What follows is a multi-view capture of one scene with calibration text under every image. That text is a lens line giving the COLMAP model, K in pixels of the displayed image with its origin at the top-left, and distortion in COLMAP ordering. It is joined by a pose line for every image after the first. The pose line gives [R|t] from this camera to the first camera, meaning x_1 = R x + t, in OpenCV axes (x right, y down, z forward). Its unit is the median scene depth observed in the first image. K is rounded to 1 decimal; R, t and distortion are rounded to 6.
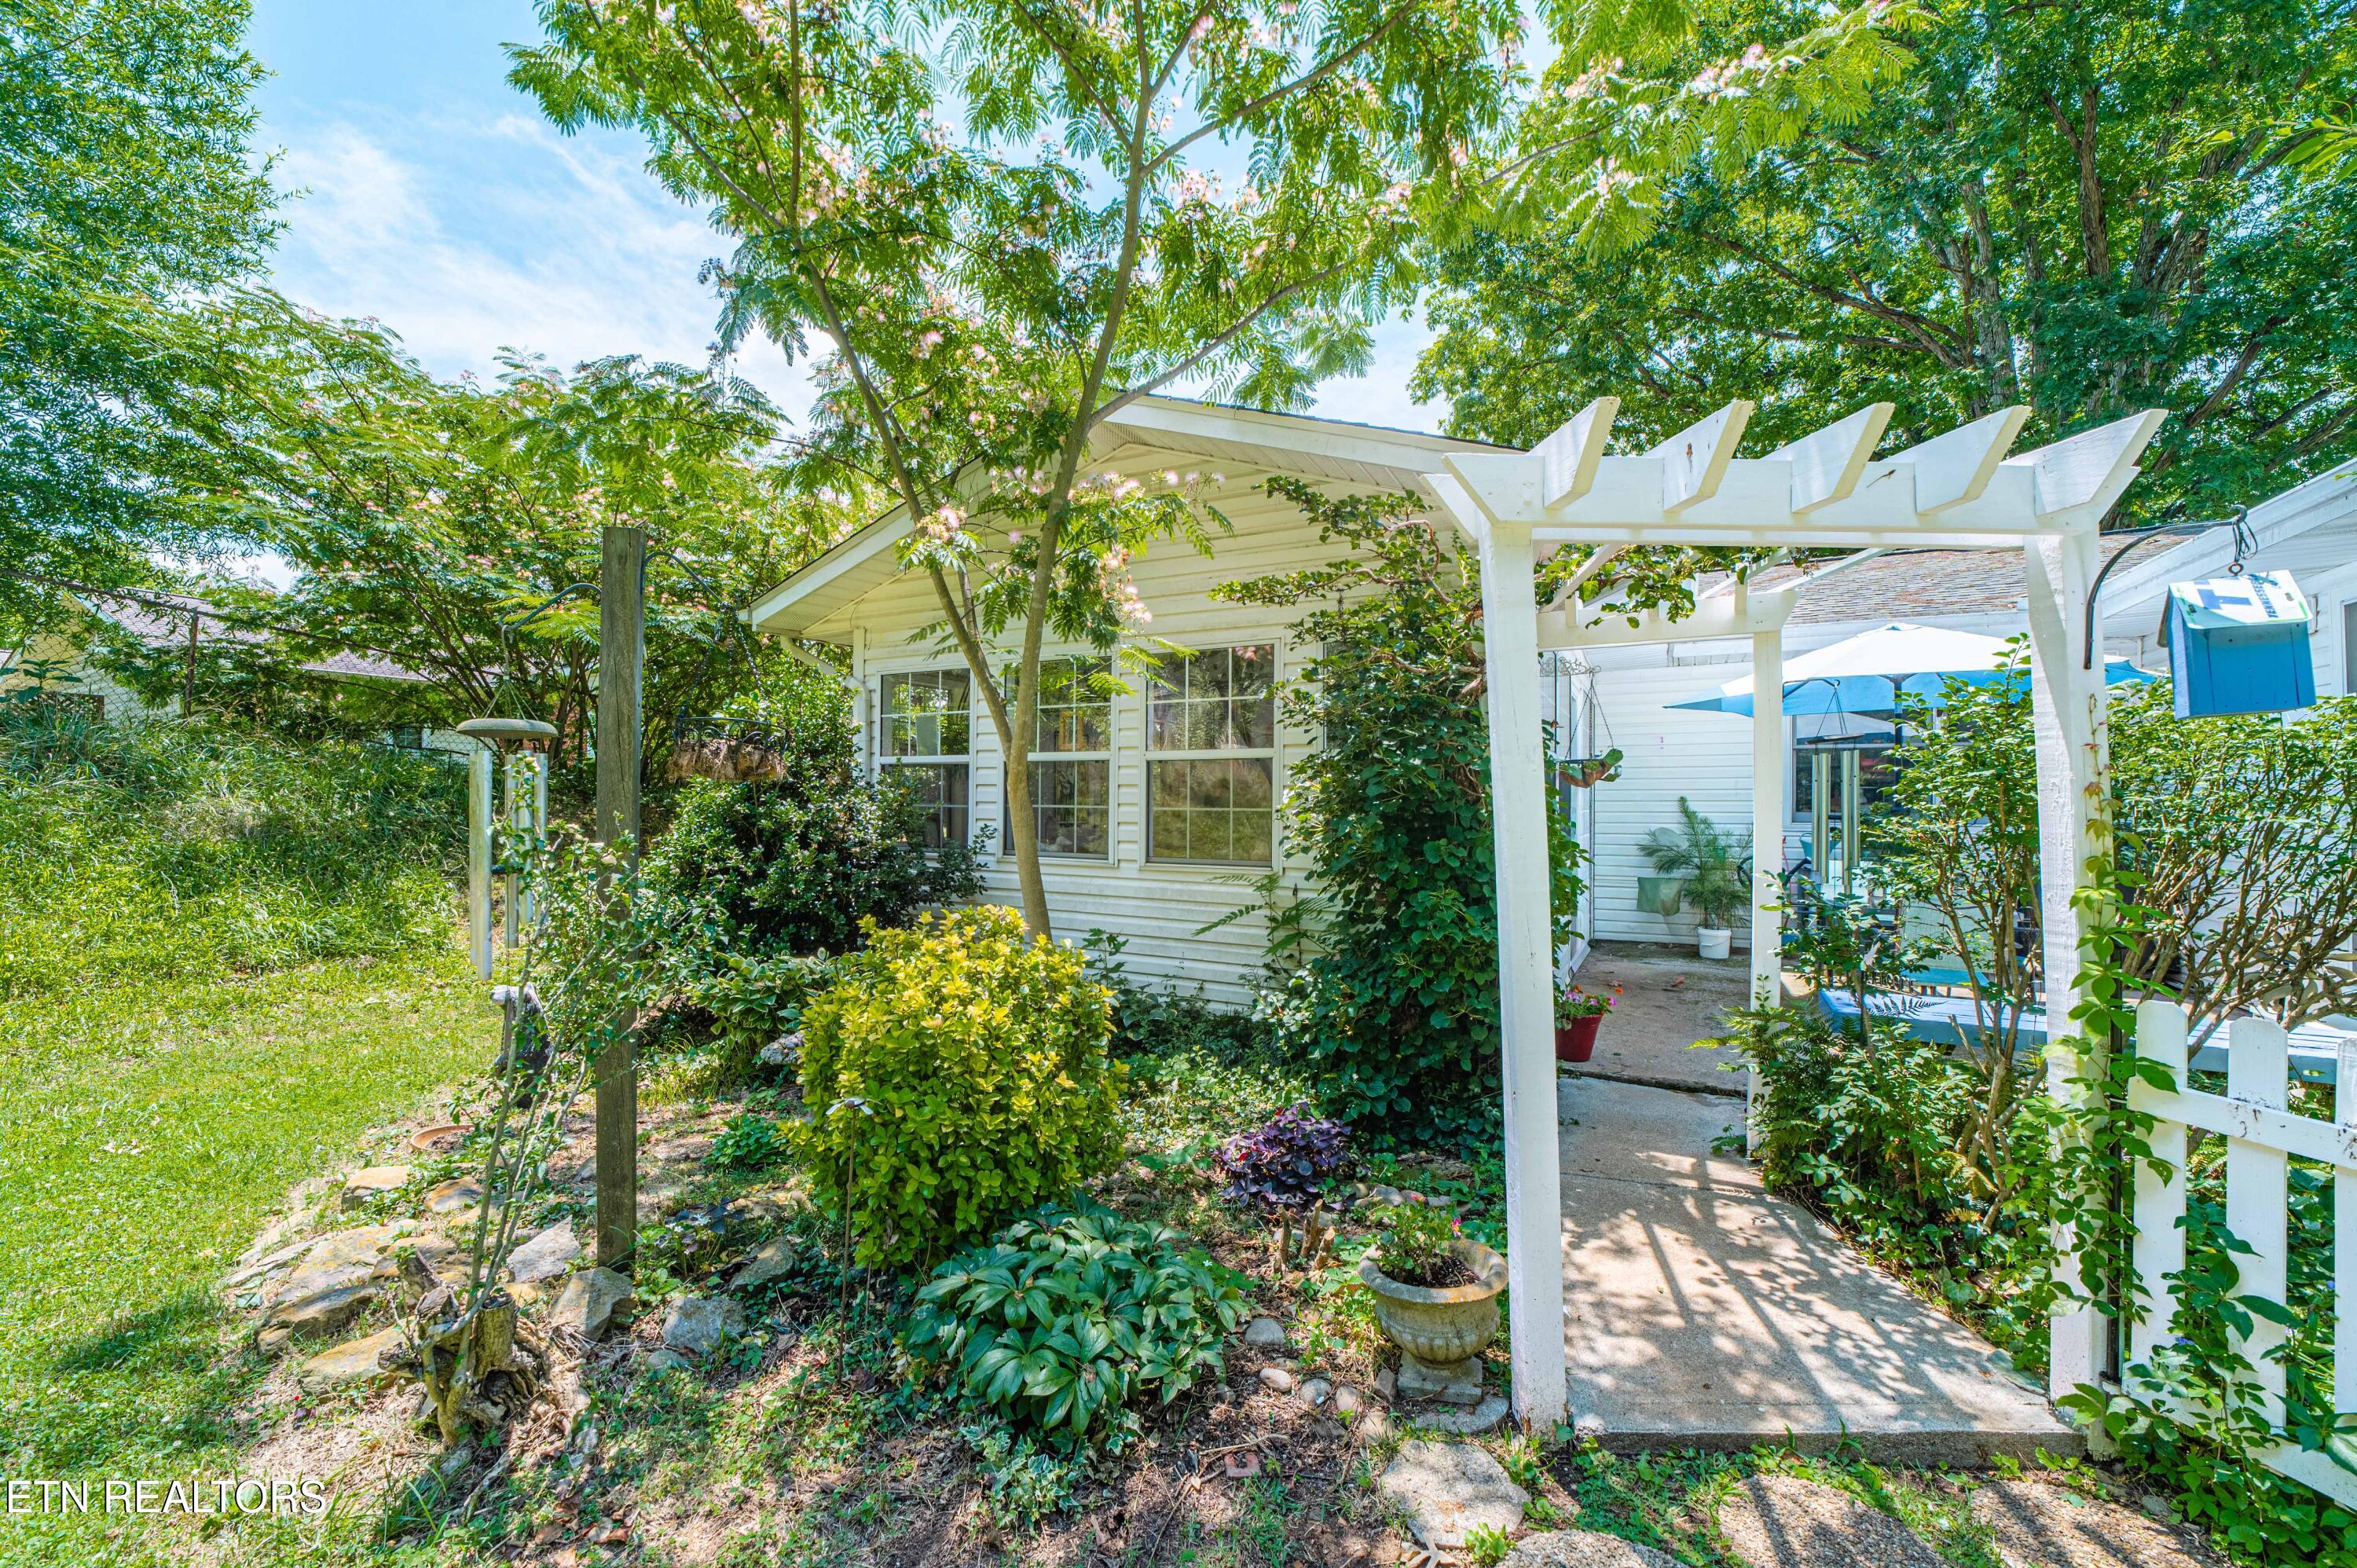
lens RADIAL K [[912.3, 0, 1177.0], [0, 912.3, 794.5], [0, 0, 1]] dist [-0.035260, 0.008460]
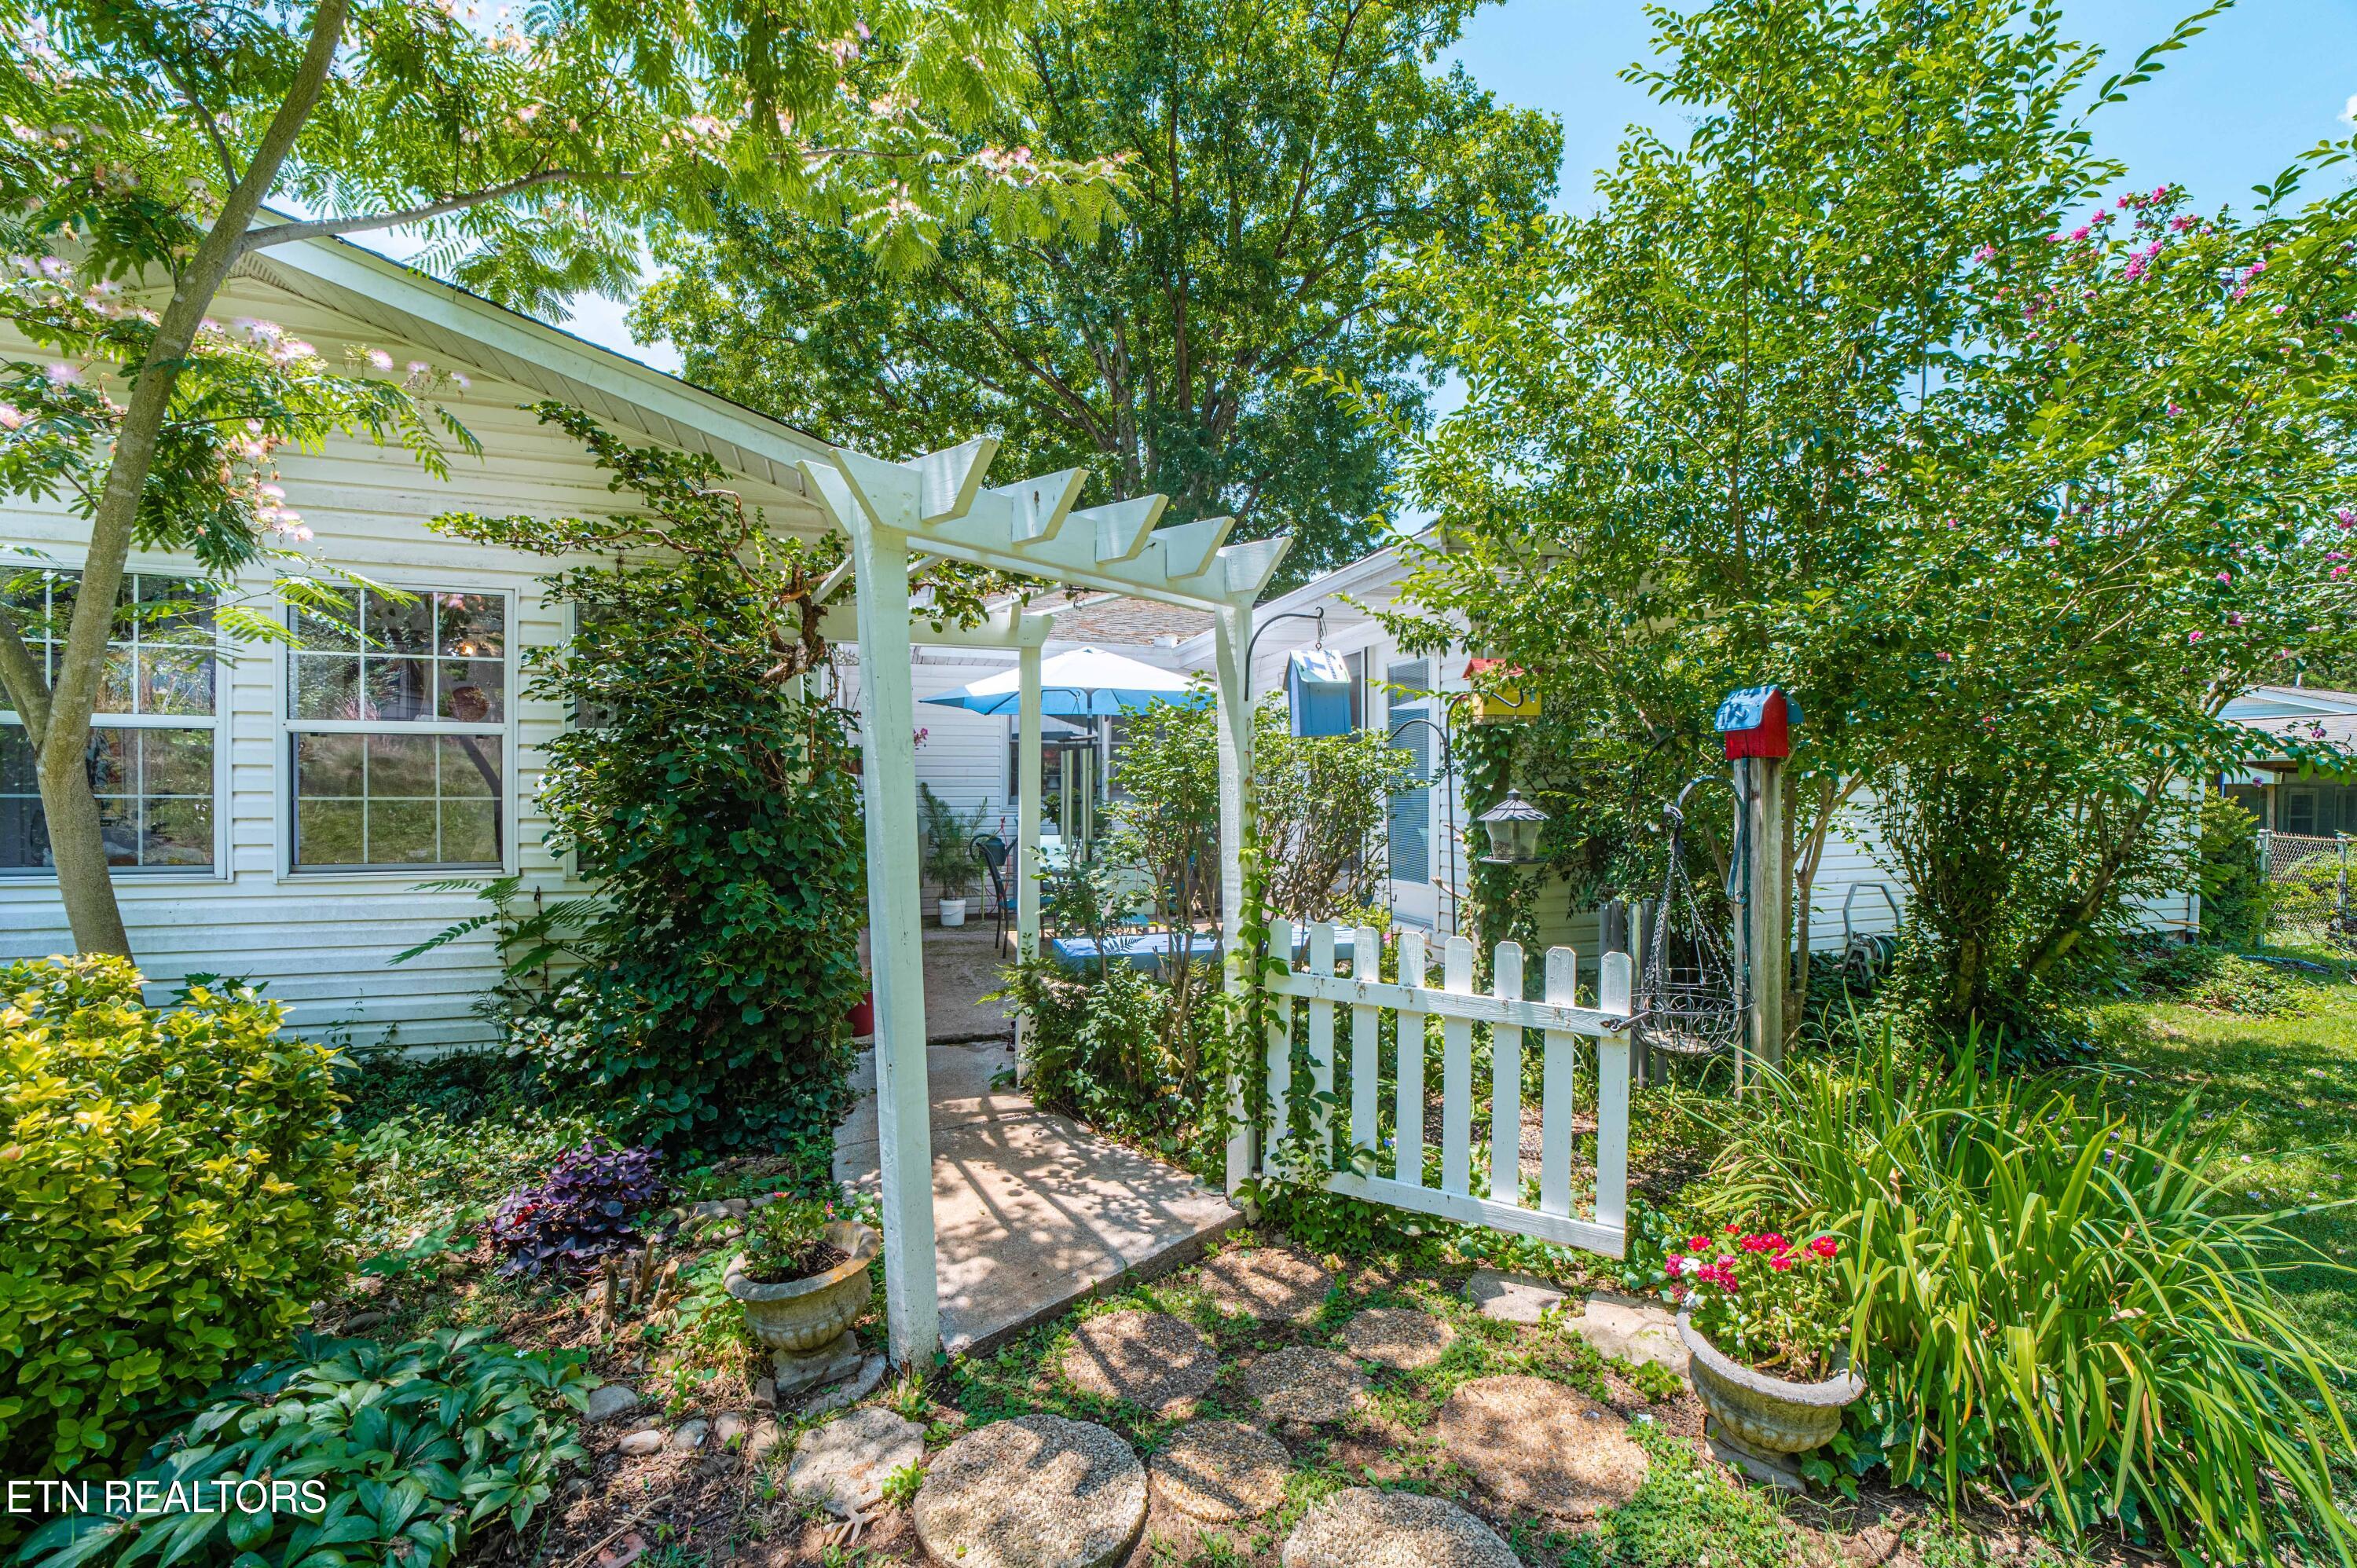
lens RADIAL K [[912.3, 0, 1177.0], [0, 912.3, 794.5], [0, 0, 1]] dist [-0.035260, 0.008460]
pose [[0.695250, -0.006421, 0.718740, -0.109904], [-0.005815, 0.999877, 0.014558, -0.004358], [-0.718745, -0.014301, 0.695127, 0.014136]]
